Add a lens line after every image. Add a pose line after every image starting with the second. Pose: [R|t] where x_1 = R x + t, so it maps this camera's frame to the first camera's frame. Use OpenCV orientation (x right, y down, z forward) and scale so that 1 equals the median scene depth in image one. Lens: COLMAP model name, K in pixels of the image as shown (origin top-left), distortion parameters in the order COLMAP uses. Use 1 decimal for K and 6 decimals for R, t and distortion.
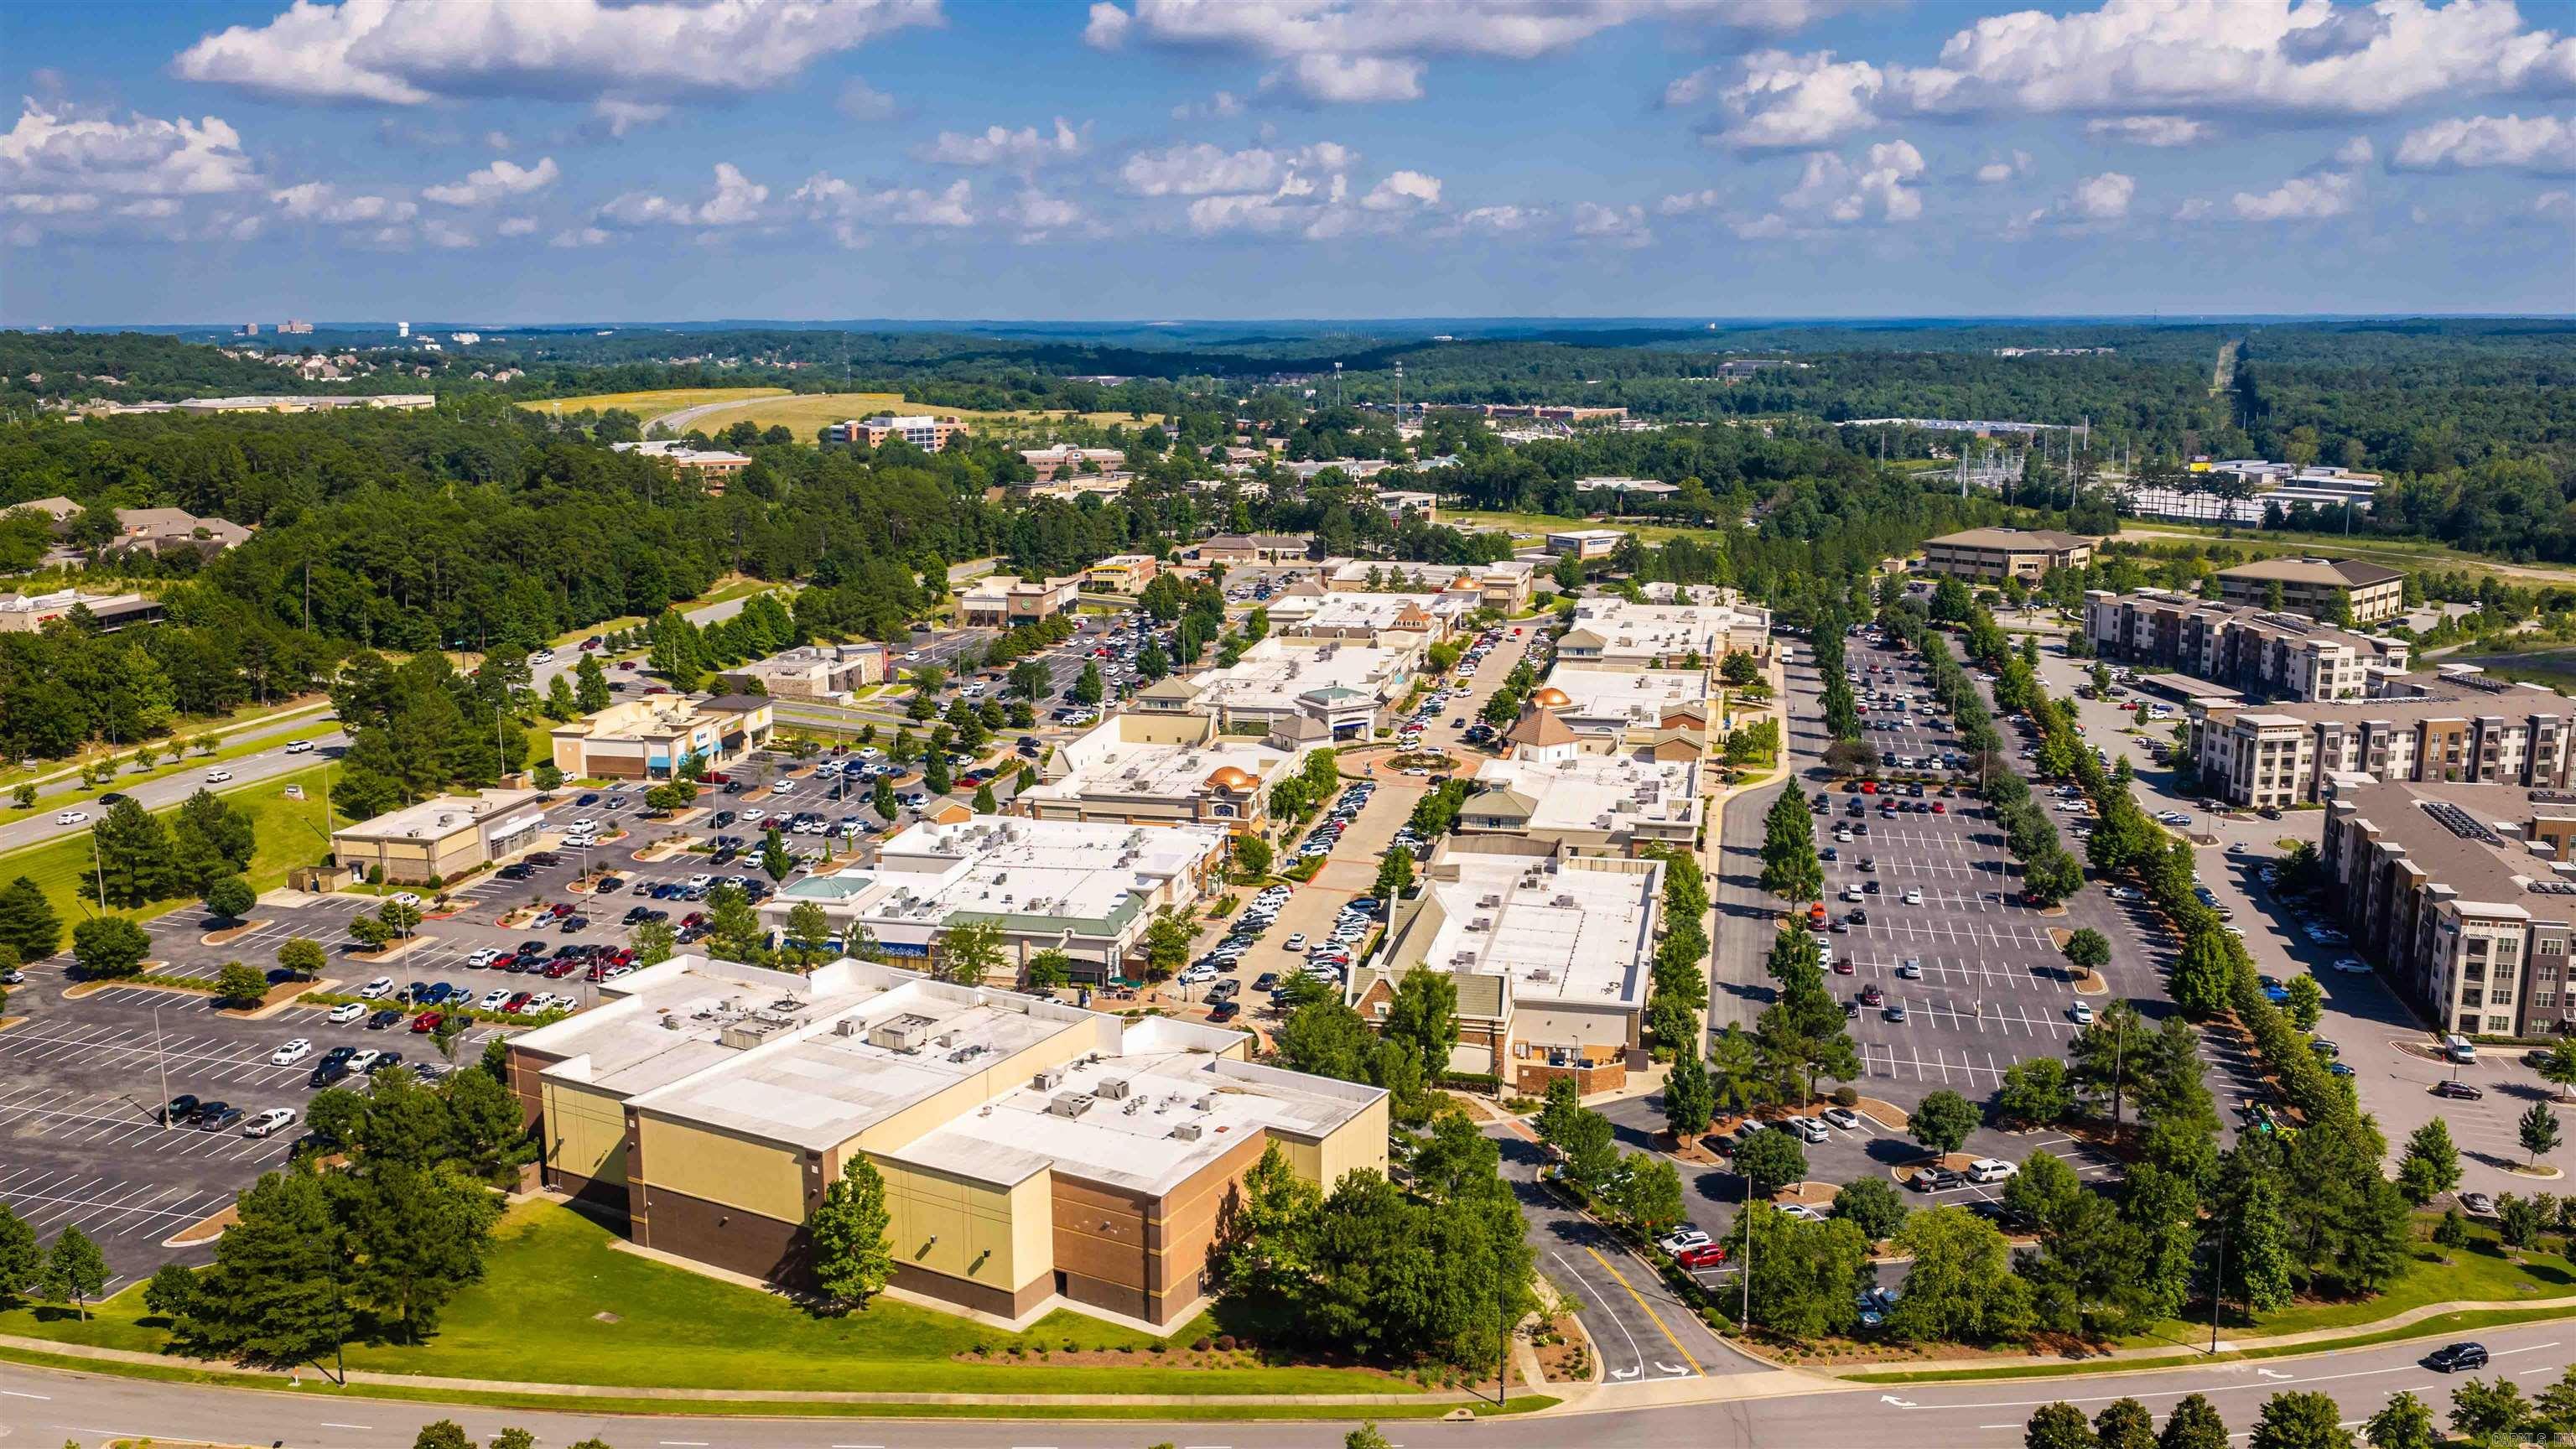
lens RADIAL K [[2082.1, 0, 1302.1], [0, 2082.1, 777.5], [0, 0, 1]] dist [0.034690, -0.061603]
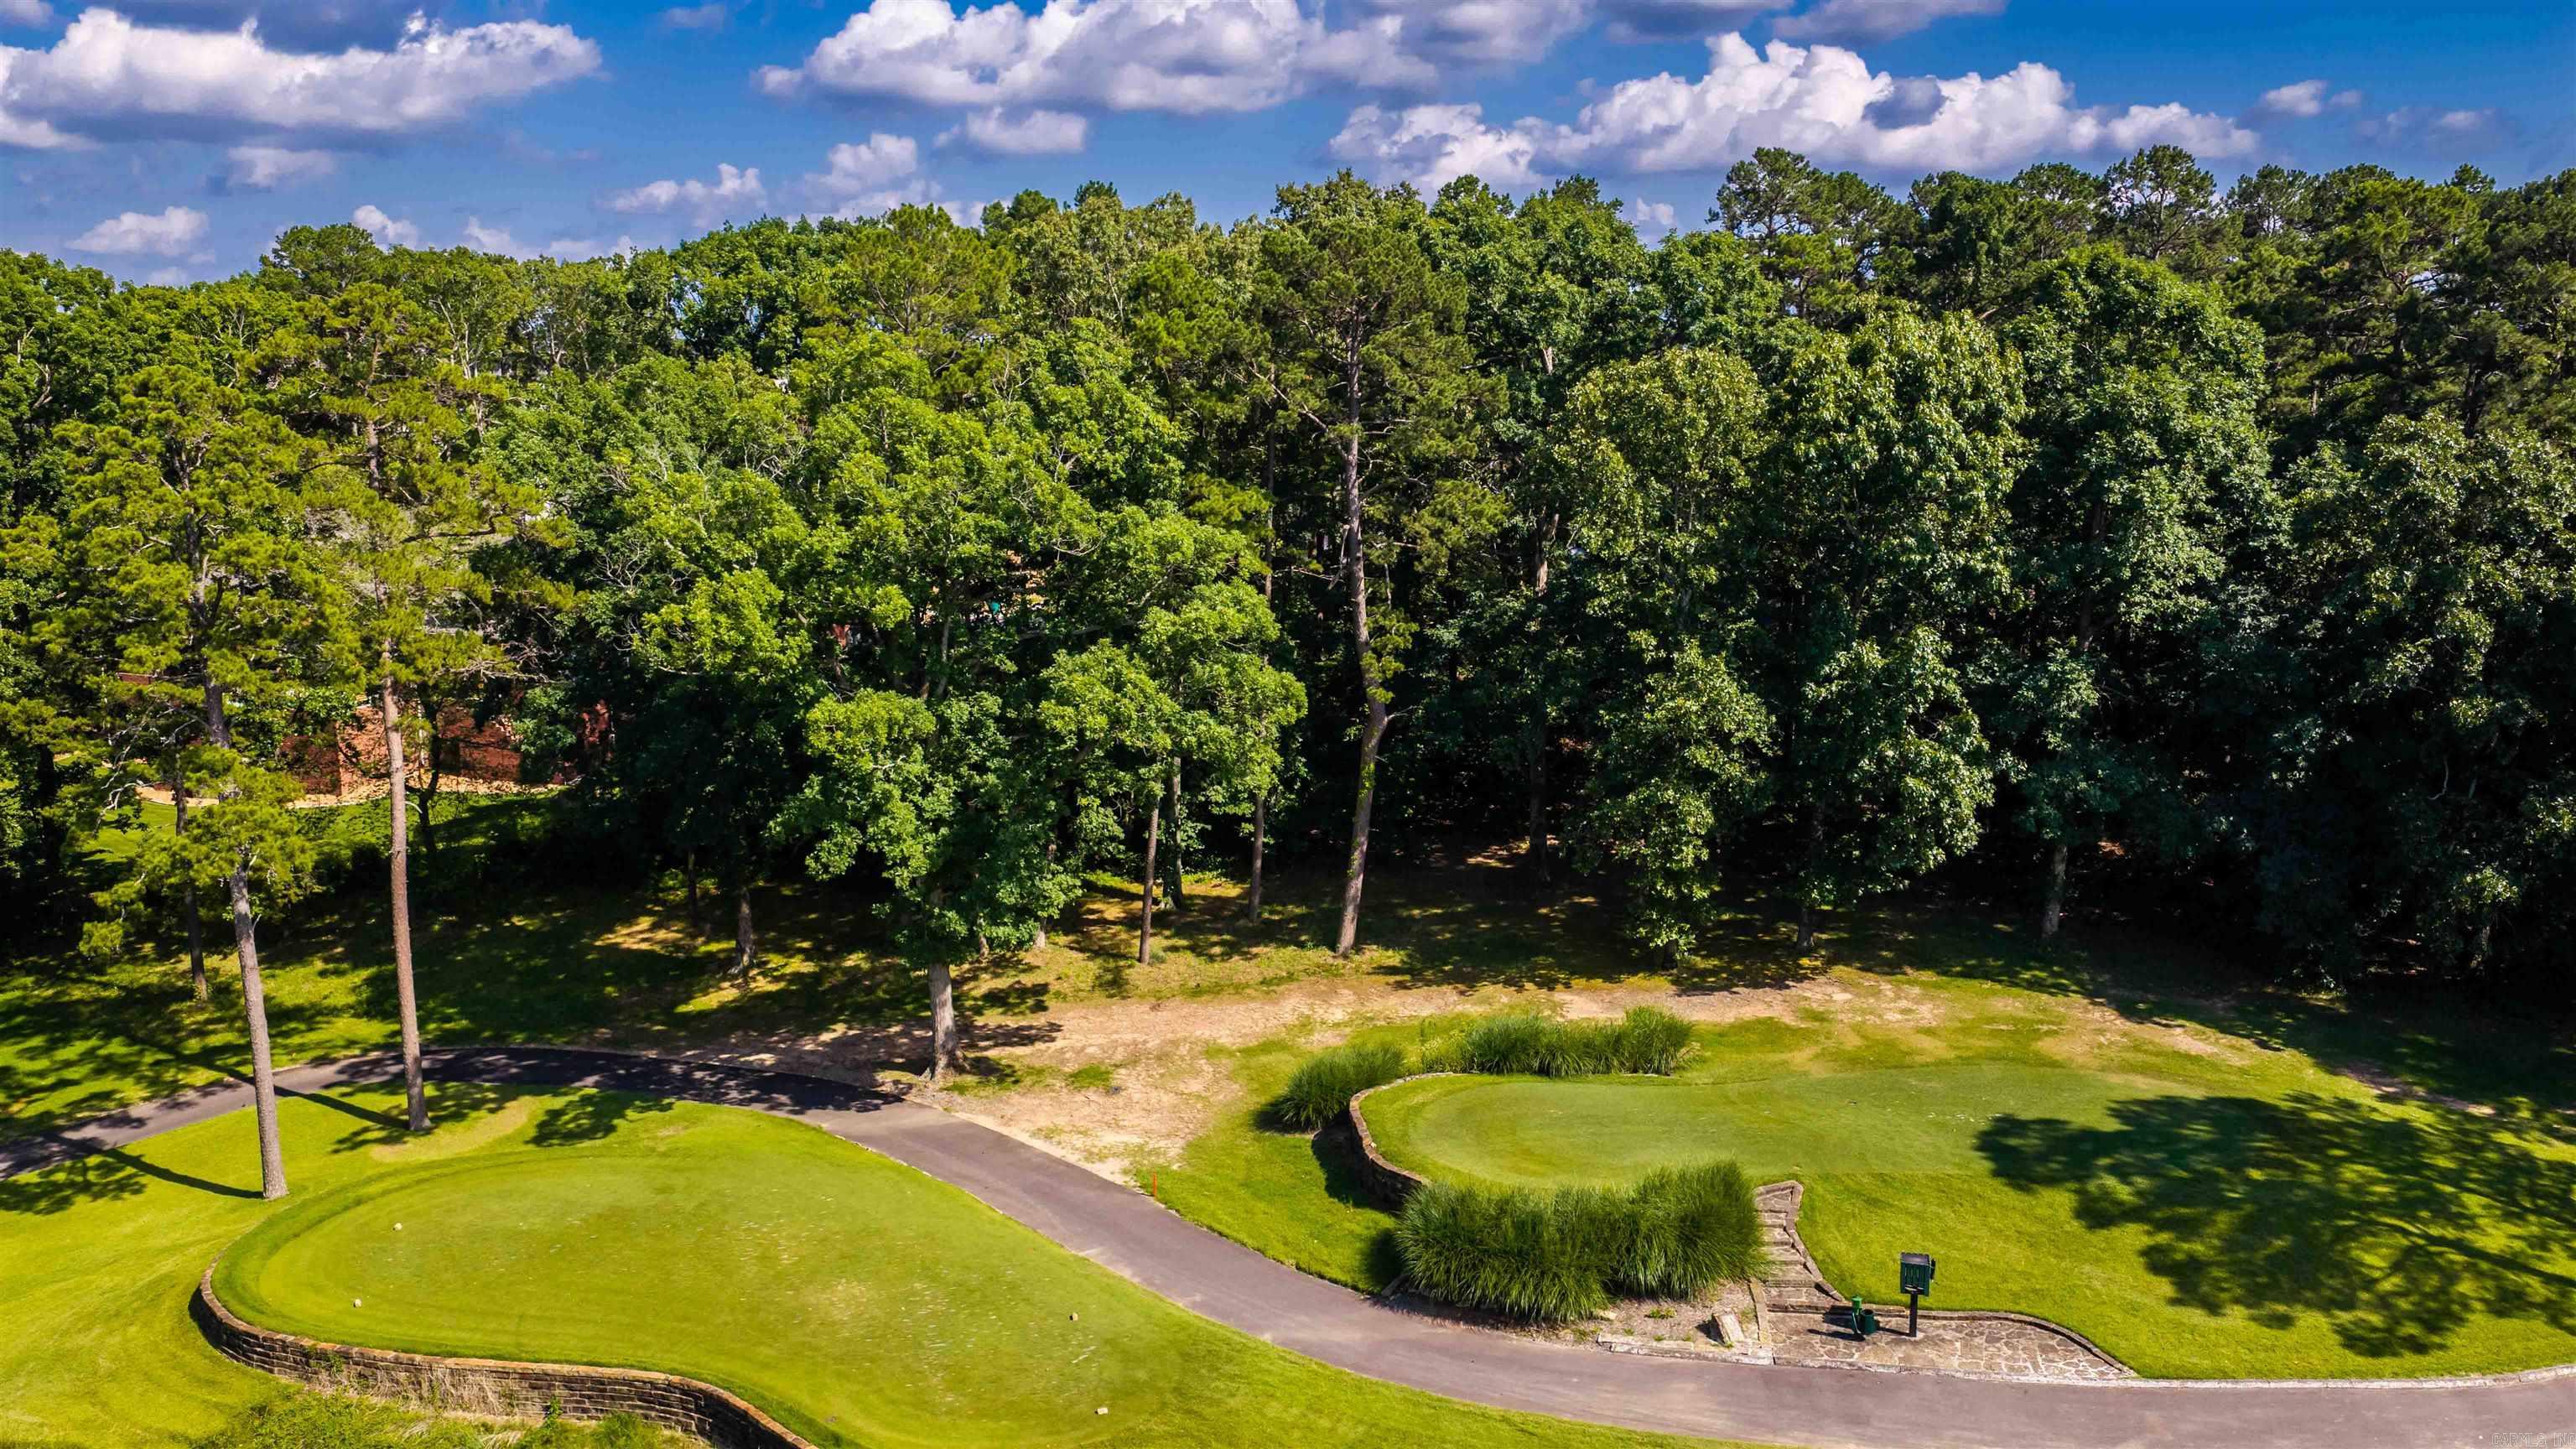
lens RADIAL K [[2055.8, 0, 1283.2], [0, 2055.8, 748.4], [0, 0, 1]] dist [0.014350, -0.037078]
pose [[0.991316, -0.027475, 0.128598, -0.104925], [0.033187, 0.998546, -0.042489, 0.132068], [-0.127244, 0.046388, 0.990786, -0.304081]]
